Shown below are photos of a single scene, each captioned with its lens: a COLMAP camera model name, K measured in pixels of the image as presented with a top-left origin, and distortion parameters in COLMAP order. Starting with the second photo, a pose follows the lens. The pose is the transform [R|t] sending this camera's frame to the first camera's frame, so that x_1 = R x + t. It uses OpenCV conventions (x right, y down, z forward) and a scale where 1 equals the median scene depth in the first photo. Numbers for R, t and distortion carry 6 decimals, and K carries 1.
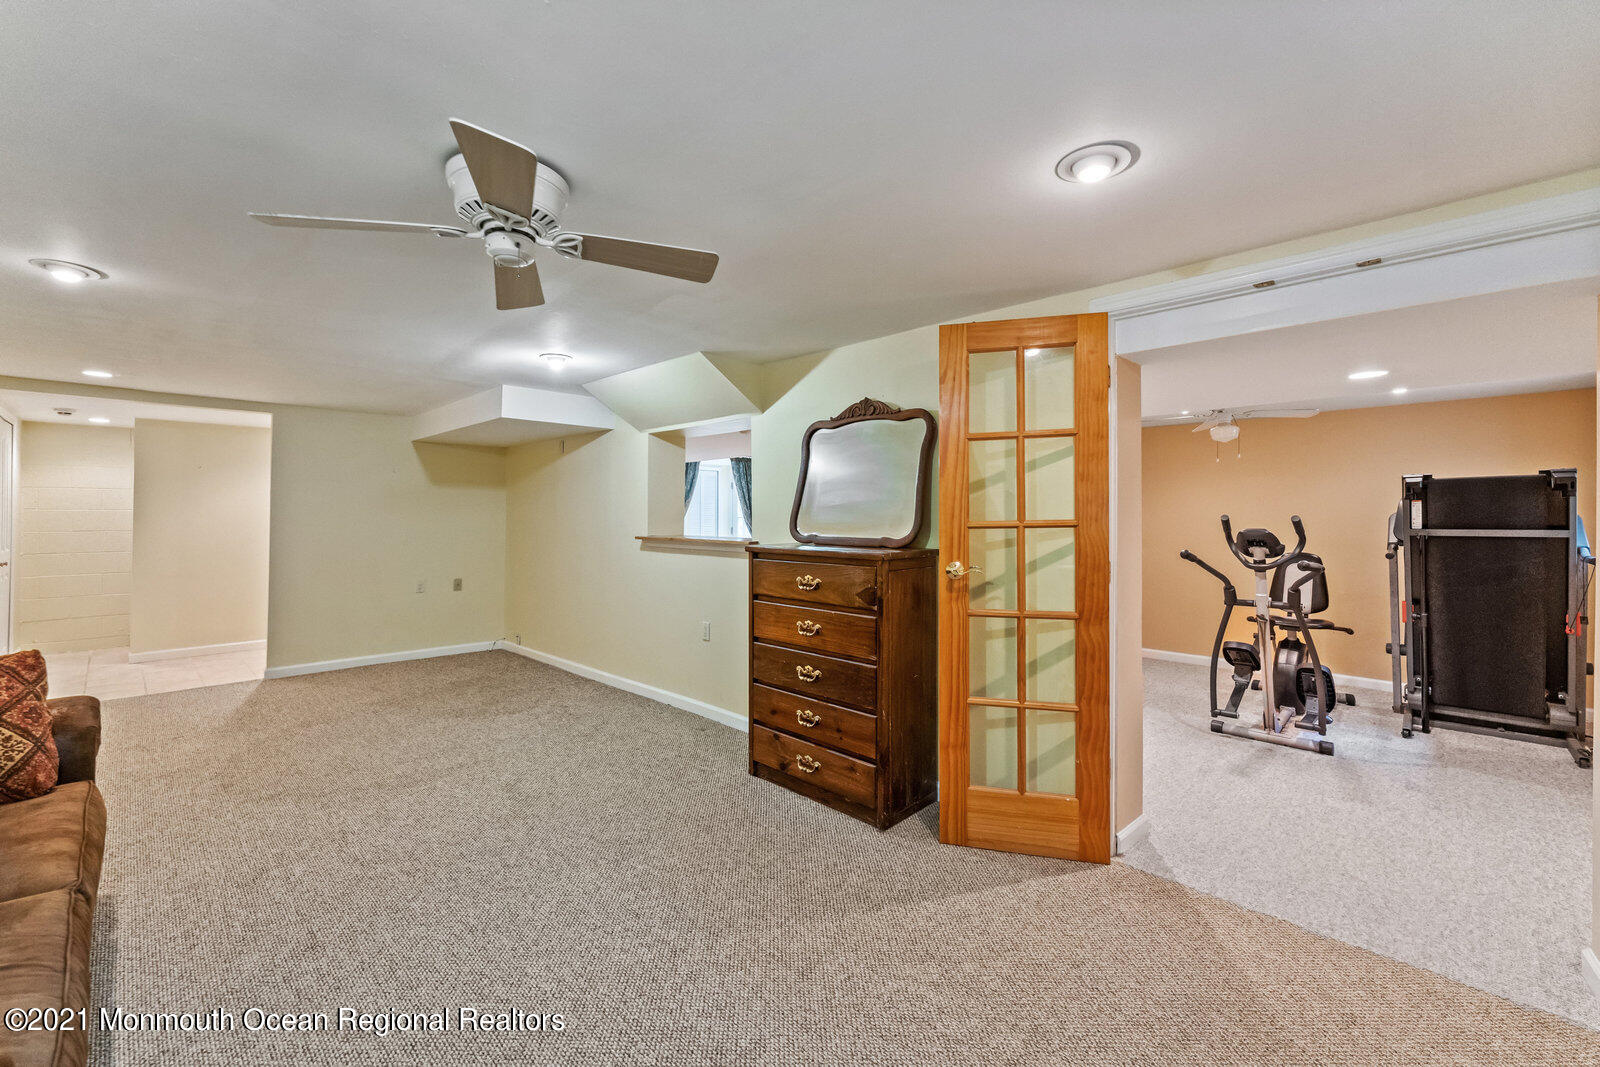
lens RADIAL K [[650.9, 0, 771.4], [0, 650.9, 502.7], [0, 0, 1]] dist [0.004369, 0.000176]
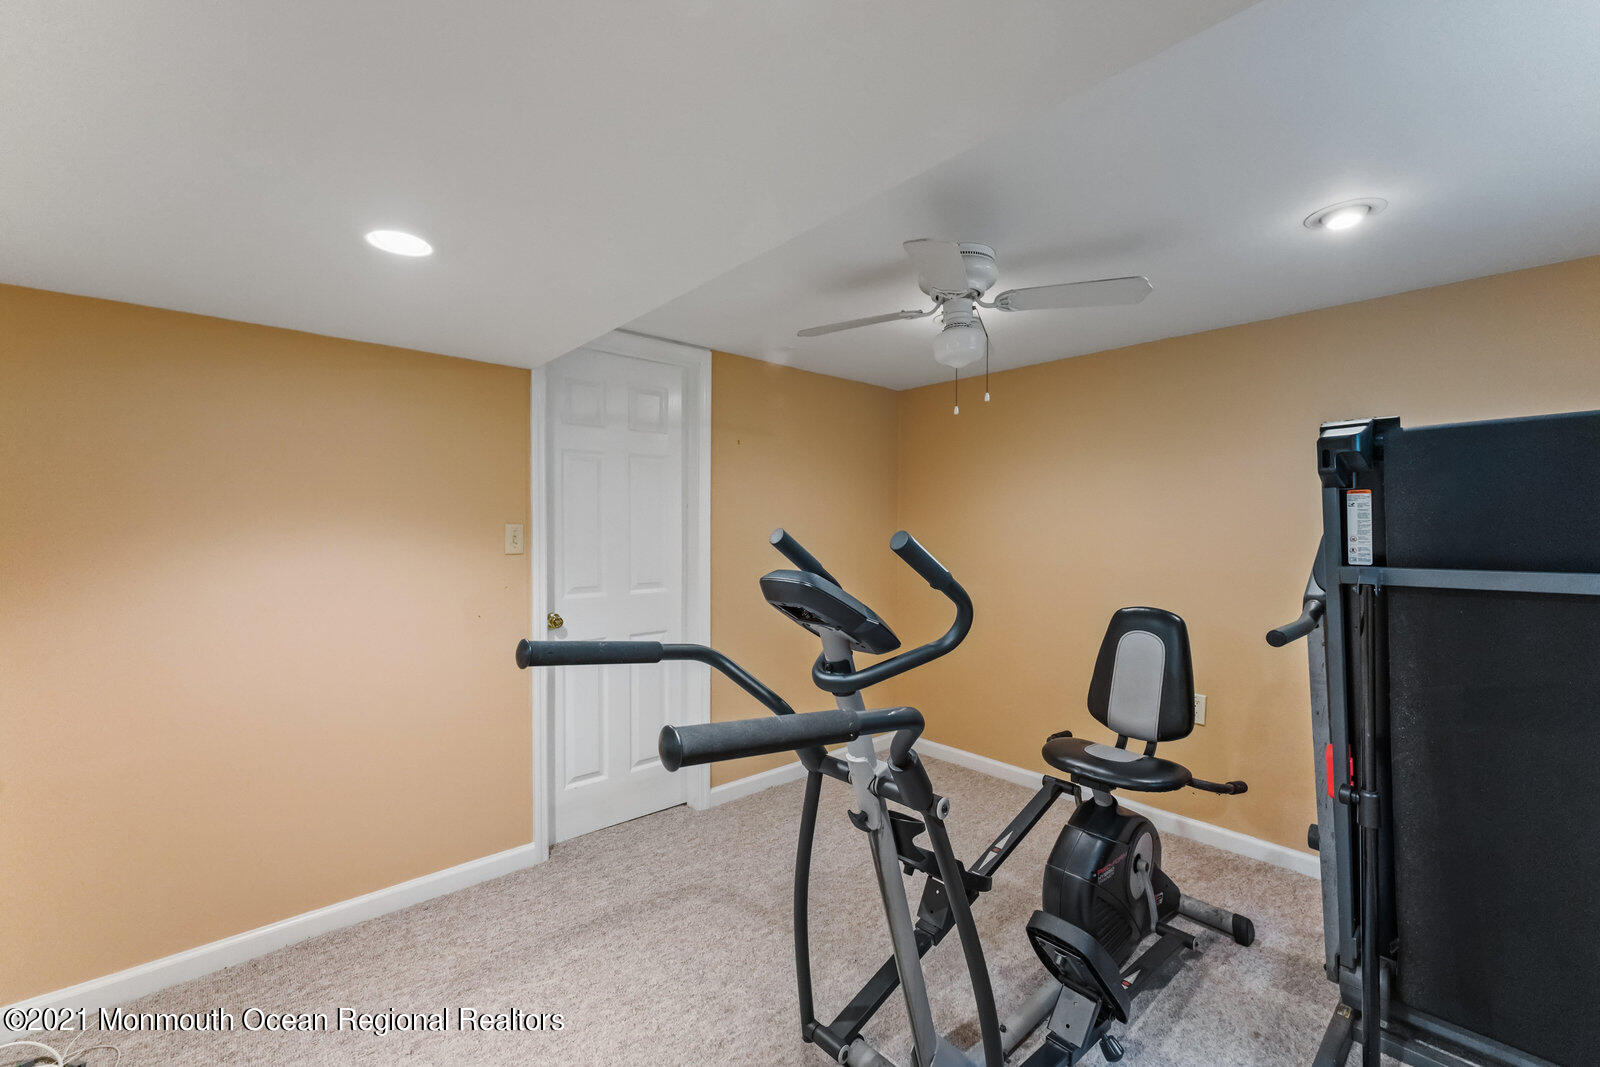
lens RADIAL K [[650.9, 0, 802.2], [0, 650.9, 530.9], [0, 0, 1]] dist [0.004369, 0.000176]
pose [[0.998298, 0.000769, -0.058310, 0.694034], [0.000807, 0.999635, 0.027009, 0.009812], [0.058309, -0.027010, 0.997933, 0.610938]]
